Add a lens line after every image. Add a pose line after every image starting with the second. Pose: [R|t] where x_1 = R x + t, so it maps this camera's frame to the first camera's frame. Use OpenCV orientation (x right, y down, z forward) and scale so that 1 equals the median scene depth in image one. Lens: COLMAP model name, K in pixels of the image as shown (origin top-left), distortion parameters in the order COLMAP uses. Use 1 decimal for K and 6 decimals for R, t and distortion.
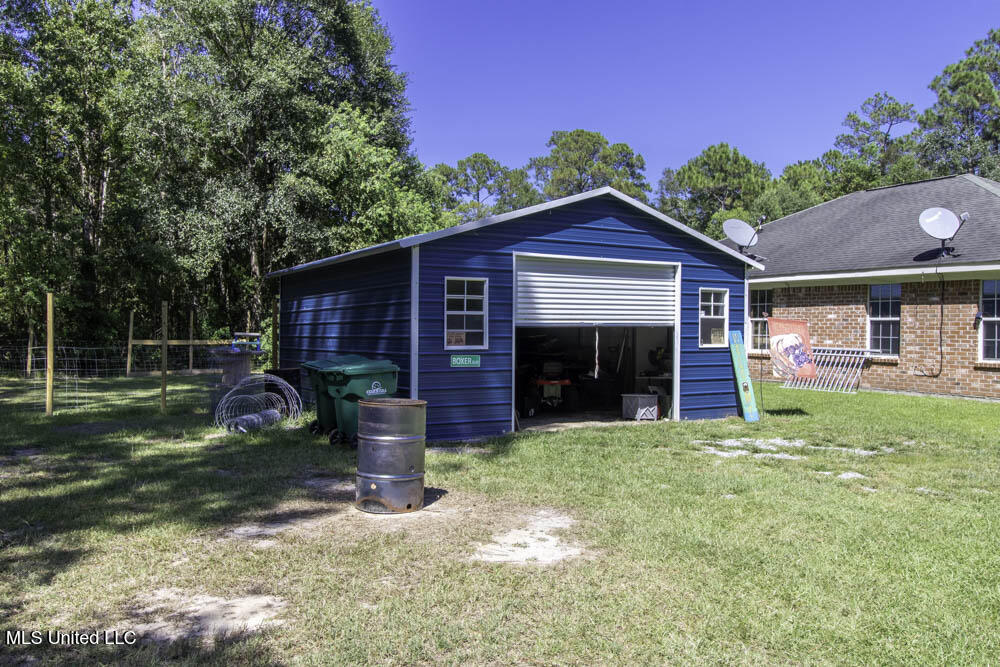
lens RADIAL K [[799.9, 0, 500.0], [0, 799.9, 333.5], [0, 0, 1]] dist [0.004337, -0.000102]
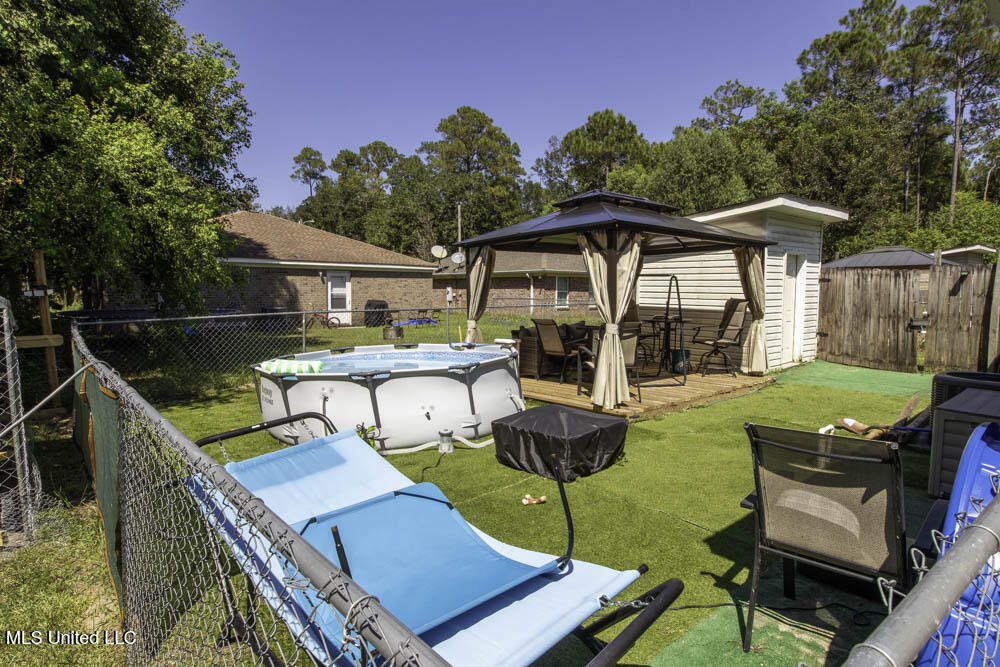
lens RADIAL K [[534.2, 0, 500.0], [0, 534.2, 333.5], [0, 0, 1]] dist [0.000910, -0.000457]
pose [[0.985472, -0.021879, 0.168422, 0.091137], [0.009197, 0.997087, 0.075714, -0.020944], [-0.169588, -0.073065, 0.982803, 1.456307]]
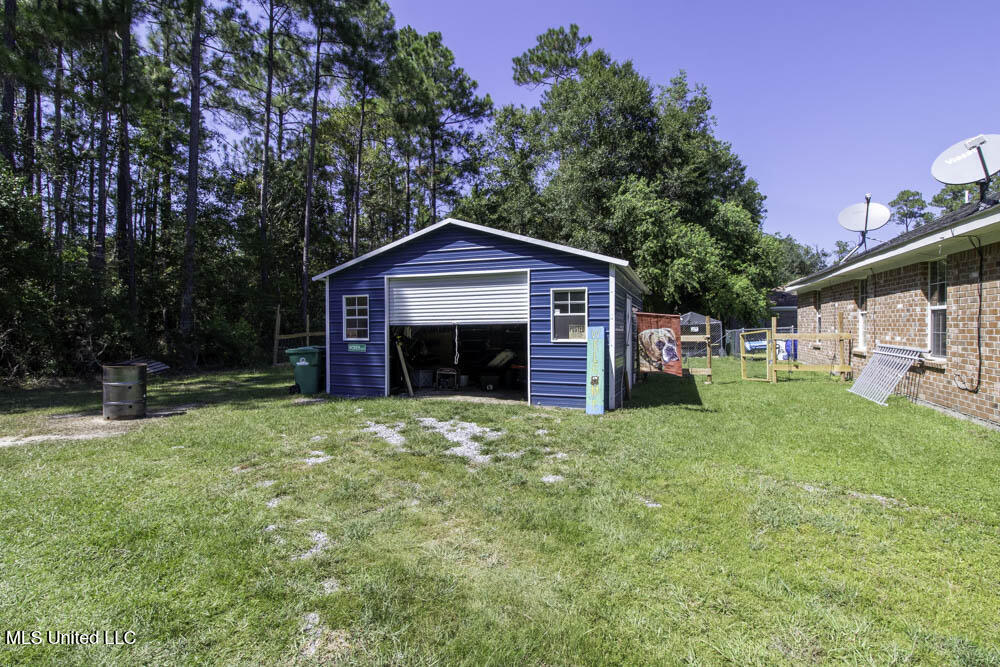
lens RADIAL K [[477.2, 0, 500.0], [0, 477.2, 333.5], [0, 0, 1]] dist [0.005540, 0.000283]
pose [[0.614610, 0.001458, -0.788830, 0.590110], [0.004343, 0.999977, 0.005232, 0.001500], [0.788819, -0.006642, 0.614590, 0.427357]]
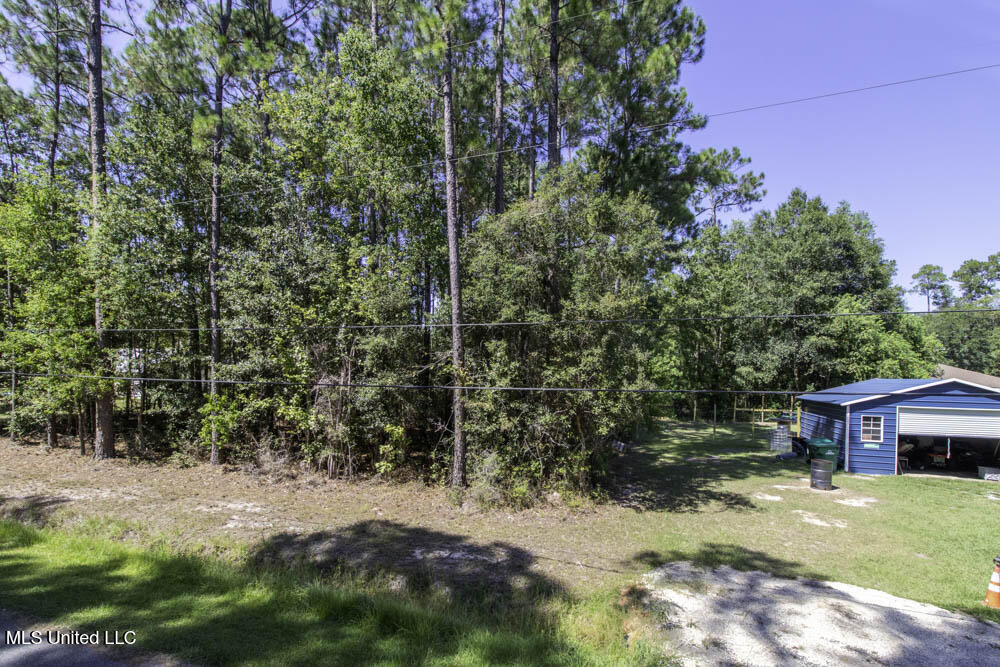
lens RADIAL K [[479.8, 0, 496.8], [0, 479.8, 376.1], [0, 0, 1]] dist [0.010287, -0.000010]
pose [[0.646251, 0.012629, -0.763020, 0.258591], [-0.014806, 0.999882, 0.004009, -0.128625], [0.762981, 0.008707, 0.646362, -0.702383]]
